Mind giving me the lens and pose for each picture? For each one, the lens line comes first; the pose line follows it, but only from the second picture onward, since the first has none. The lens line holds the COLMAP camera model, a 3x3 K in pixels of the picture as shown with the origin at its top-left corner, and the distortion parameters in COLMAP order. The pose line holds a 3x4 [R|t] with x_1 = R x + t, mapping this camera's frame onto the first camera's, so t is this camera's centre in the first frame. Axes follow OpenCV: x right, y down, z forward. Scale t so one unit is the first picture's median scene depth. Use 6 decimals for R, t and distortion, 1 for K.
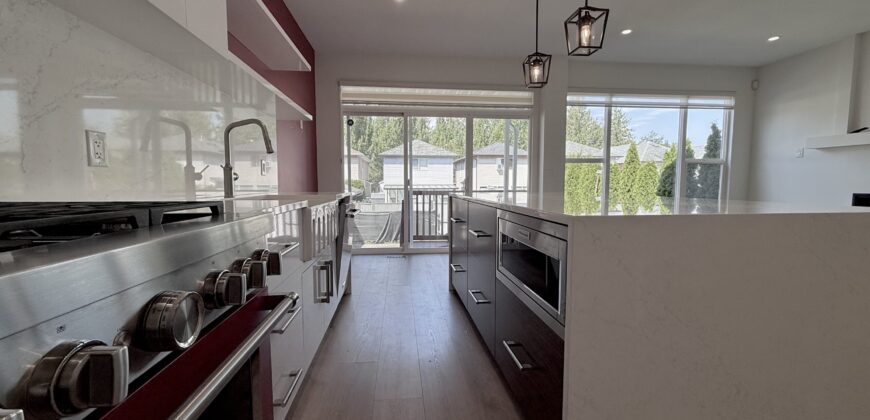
lens RADIAL K [[349.0, 0, 432.4], [0, 349.0, 210.1], [0, 0, 1]] dist [0.000965, 0.000013]
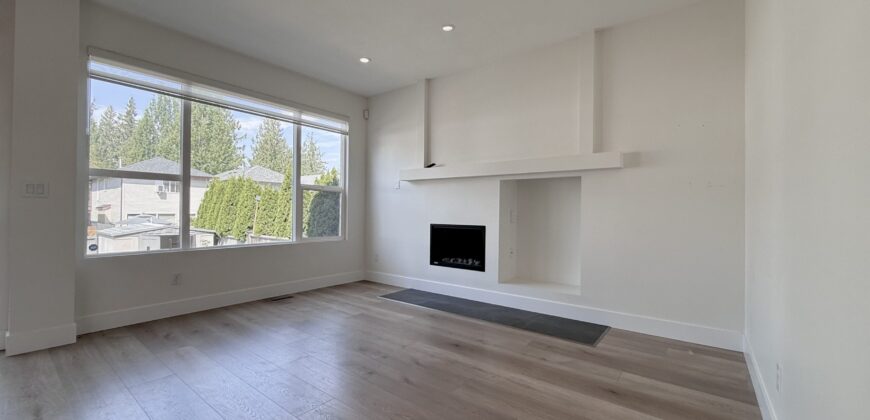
lens RADIAL K [[349.0, 0, 432.4], [0, 349.0, 210.1], [0, 0, 1]] dist [0.000965, 0.000013]
pose [[0.694502, 0.011966, 0.719391, 0.332967], [0.044356, 0.997248, -0.059409, -0.020020], [-0.718122, 0.073169, 0.692060, 0.192386]]
